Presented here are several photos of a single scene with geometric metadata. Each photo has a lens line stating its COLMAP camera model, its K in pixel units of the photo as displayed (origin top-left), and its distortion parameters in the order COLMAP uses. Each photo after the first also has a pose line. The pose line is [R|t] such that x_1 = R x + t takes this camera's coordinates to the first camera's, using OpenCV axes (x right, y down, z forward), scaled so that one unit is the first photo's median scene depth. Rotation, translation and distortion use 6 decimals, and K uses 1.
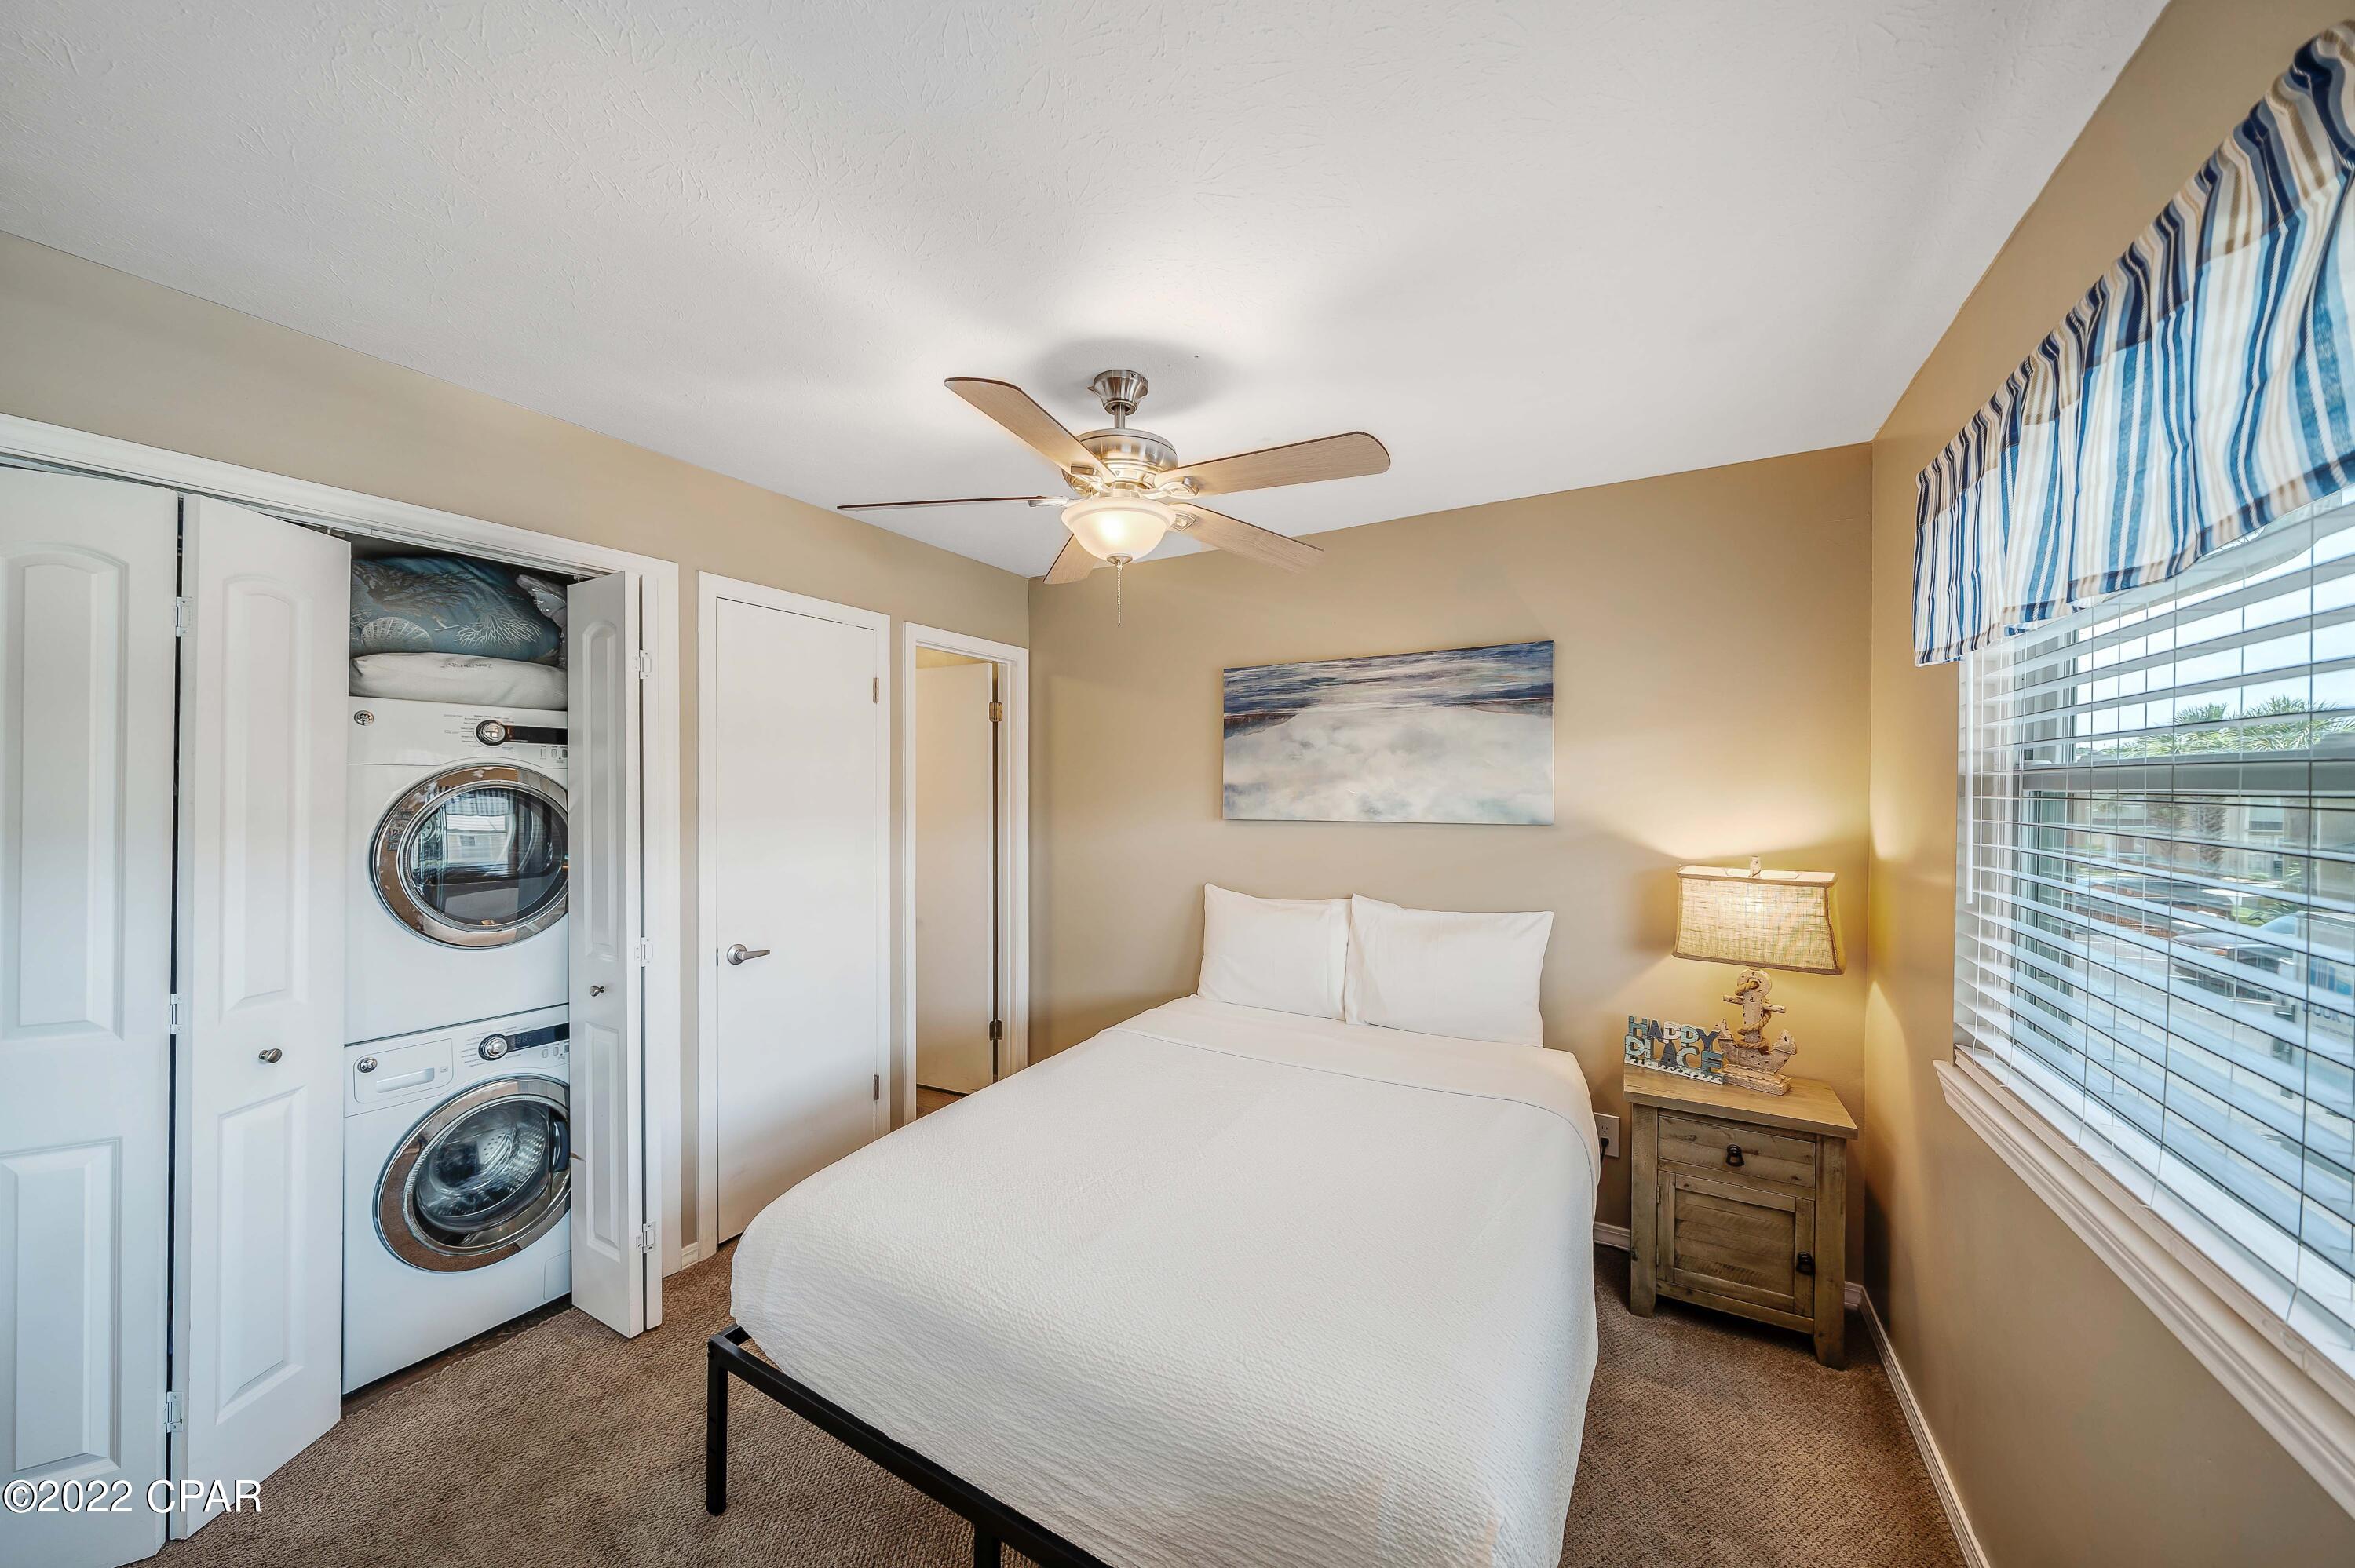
lens RADIAL K [[819.5, 0, 1160.1], [0, 819.5, 788.0], [0, 0, 1]] dist [-0.016965, 0.000923]
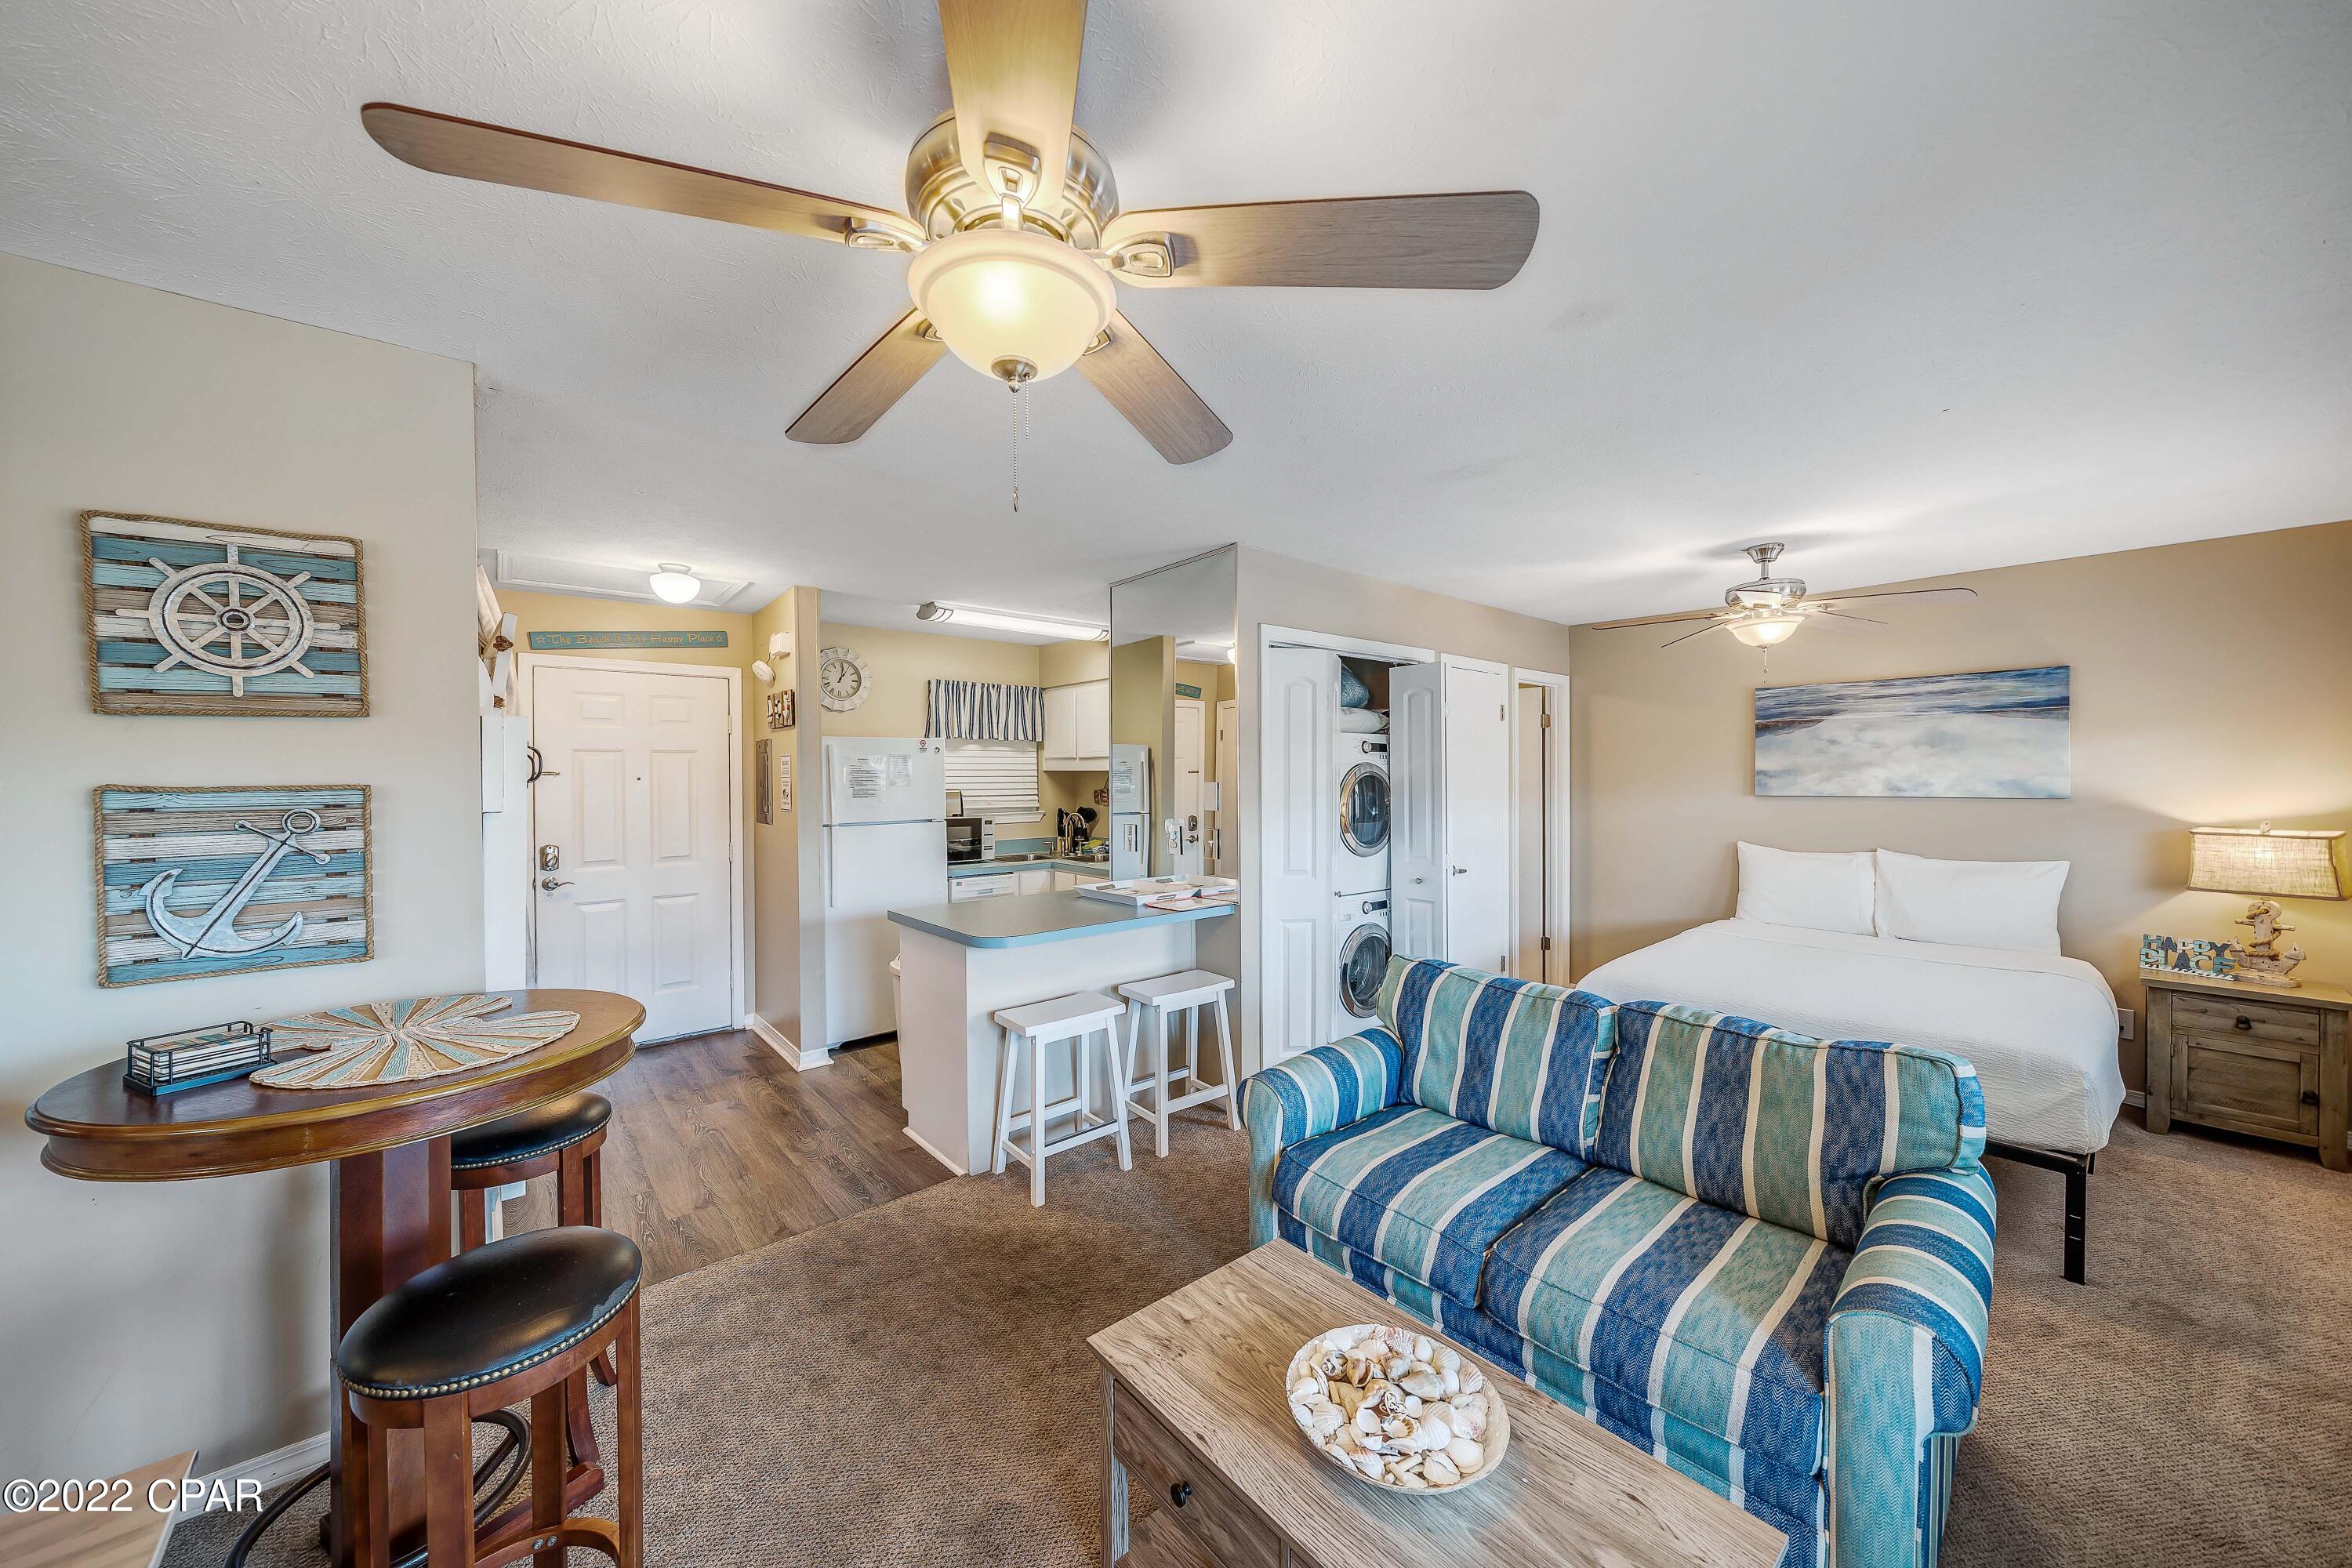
lens RADIAL K [[818.5, 0, 1130.7], [0, 818.5, 777.3], [0, 0, 1]] dist [-0.016965, 0.000923]
pose [[0.932177, -0.004327, -0.361976, -0.531535], [0.004781, 0.999989, 0.000359, 0.001776], [0.361970, -0.002065, 0.932187, -0.877279]]
